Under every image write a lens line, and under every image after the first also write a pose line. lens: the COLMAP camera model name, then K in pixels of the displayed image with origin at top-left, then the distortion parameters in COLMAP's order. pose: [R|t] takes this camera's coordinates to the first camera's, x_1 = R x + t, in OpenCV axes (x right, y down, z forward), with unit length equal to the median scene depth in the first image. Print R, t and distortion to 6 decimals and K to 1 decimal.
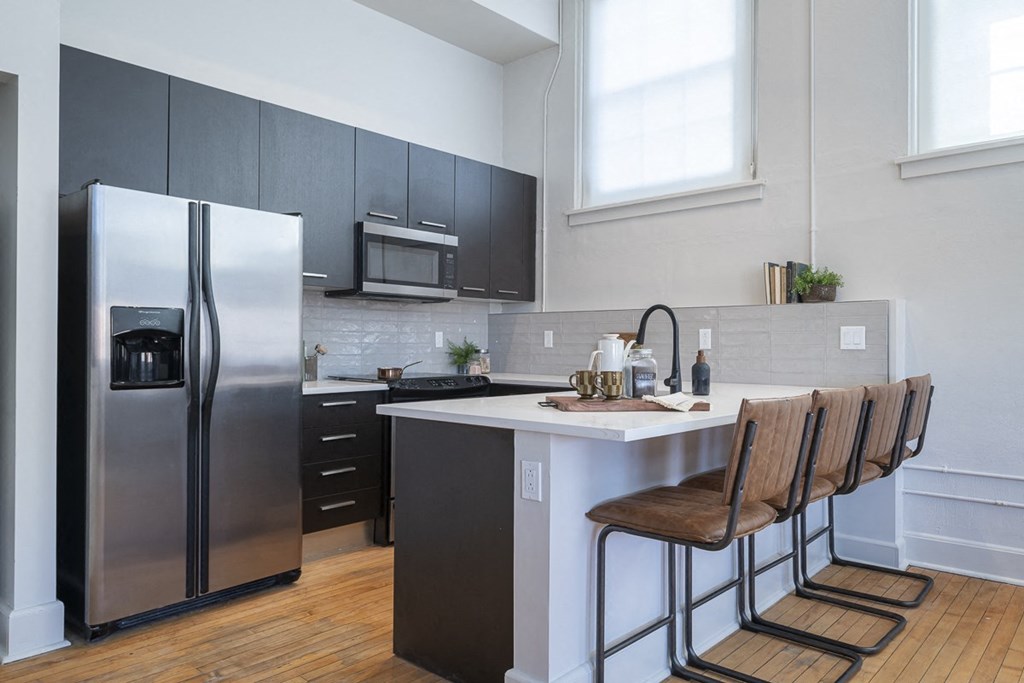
lens RADIAL K [[696.9, 0, 525.1], [0, 696.9, 342.2], [0, 0, 1]] dist [0.009584, -0.000282]
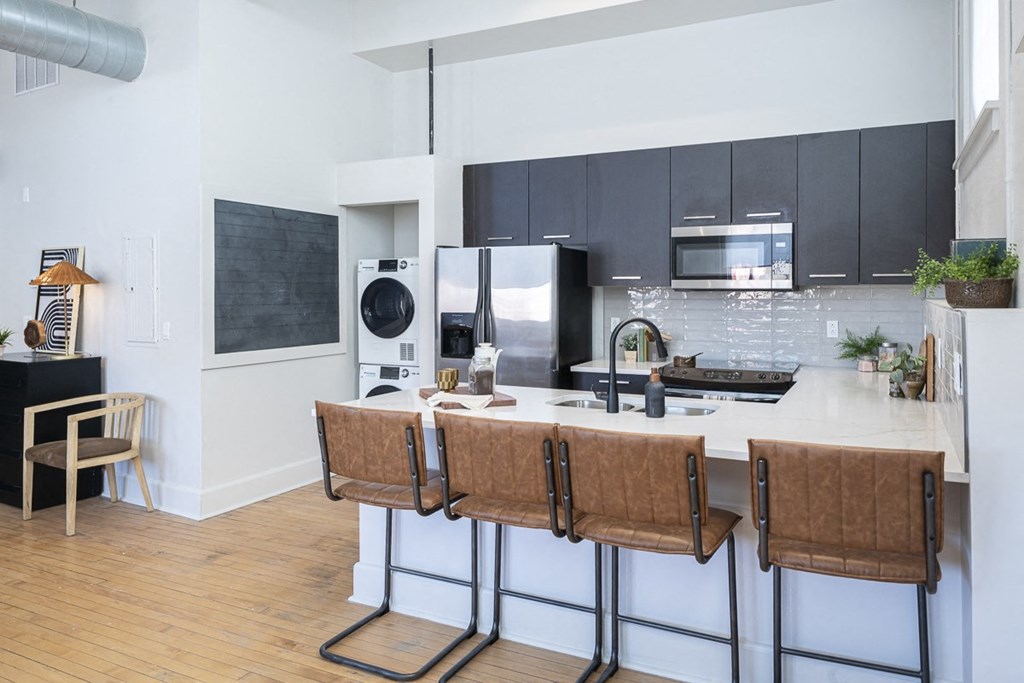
lens RADIAL K [[719.8, 0, 526.1], [0, 719.8, 287.5], [0, 0, 1]] dist [-0.001384, -0.001688]
pose [[0.277914, -0.008091, -0.960572, 0.843690], [0.002383, 0.999967, -0.007733, -0.065433], [0.960603, -0.000140, 0.277924, 0.434847]]
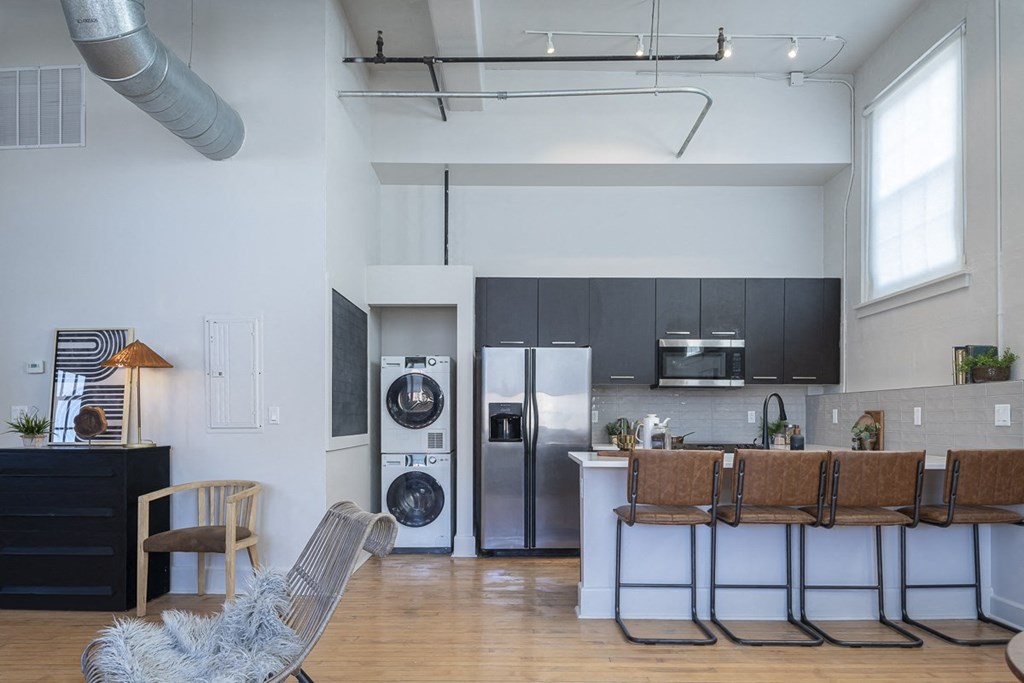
lens RADIAL K [[708.4, 0, 514.7], [0, 708.4, 408.4], [0, 0, 1]] dist [0.006669, 0.000786]
pose [[0.677177, -0.012249, -0.735718, 0.684281], [0.002624, 0.999895, -0.014232, -0.002164], [0.735815, 0.007708, 0.677138, -0.271281]]
